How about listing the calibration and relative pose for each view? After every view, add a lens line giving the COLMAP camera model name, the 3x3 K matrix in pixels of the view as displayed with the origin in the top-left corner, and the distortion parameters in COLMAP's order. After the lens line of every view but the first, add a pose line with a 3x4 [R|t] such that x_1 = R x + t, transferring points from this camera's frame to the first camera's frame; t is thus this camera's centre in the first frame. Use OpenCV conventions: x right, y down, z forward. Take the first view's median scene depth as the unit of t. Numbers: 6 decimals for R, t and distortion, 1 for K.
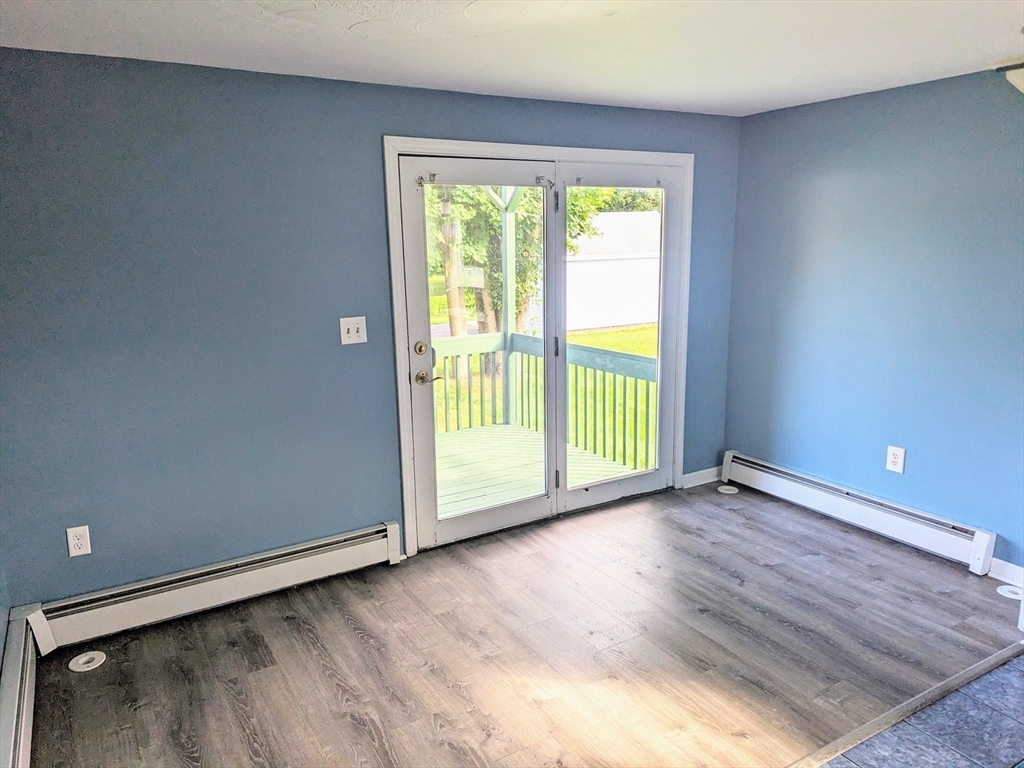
lens RADIAL K [[724.9, 0, 512.0], [0, 724.9, 384.0], [0, 0, 1]] dist [0.051538, -0.051194]
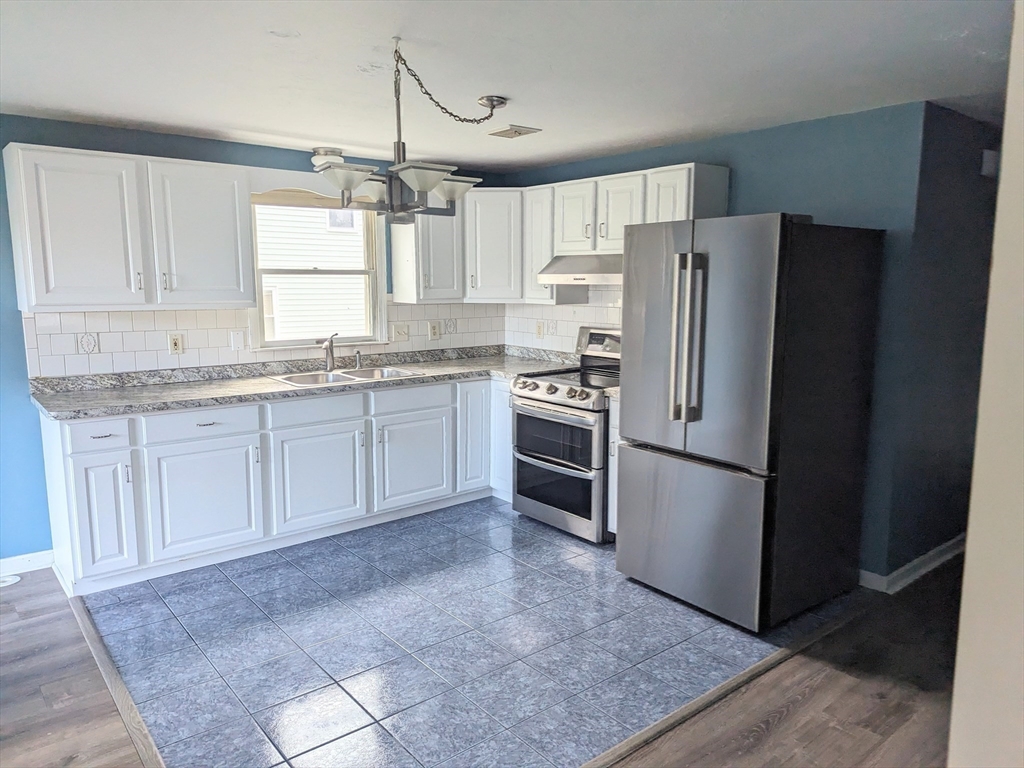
lens RADIAL K [[724.9, 0, 512.0], [0, 724.9, 384.0], [0, 0, 1]] dist [0.051538, -0.051194]
pose [[-0.142320, -0.132246, 0.980946, -0.415600], [0.197657, 0.967277, 0.159080, -0.027074], [-0.969885, 0.216531, -0.111524, 0.268805]]
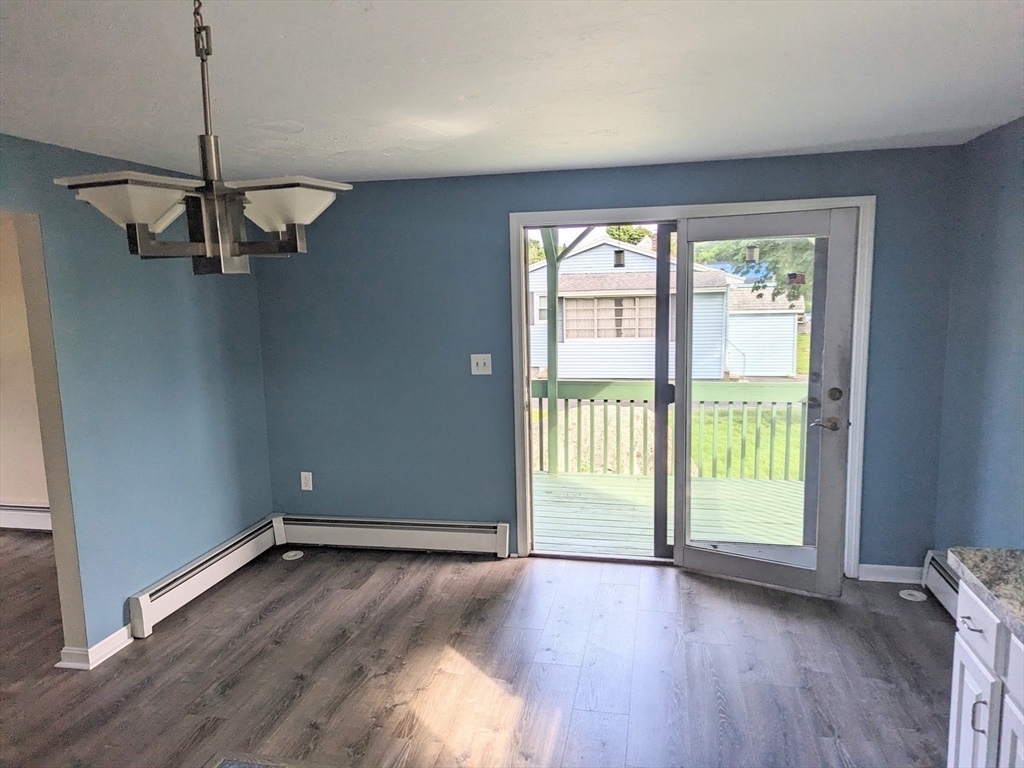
lens RADIAL K [[724.9, 0, 512.0], [0, 724.9, 384.0], [0, 0, 1]] dist [0.051538, -0.051194]
pose [[0.727101, 0.092309, -0.680297, 0.616250], [-0.125072, 0.992147, 0.000947, -0.041926], [0.675042, 0.084398, 0.732936, 0.090723]]
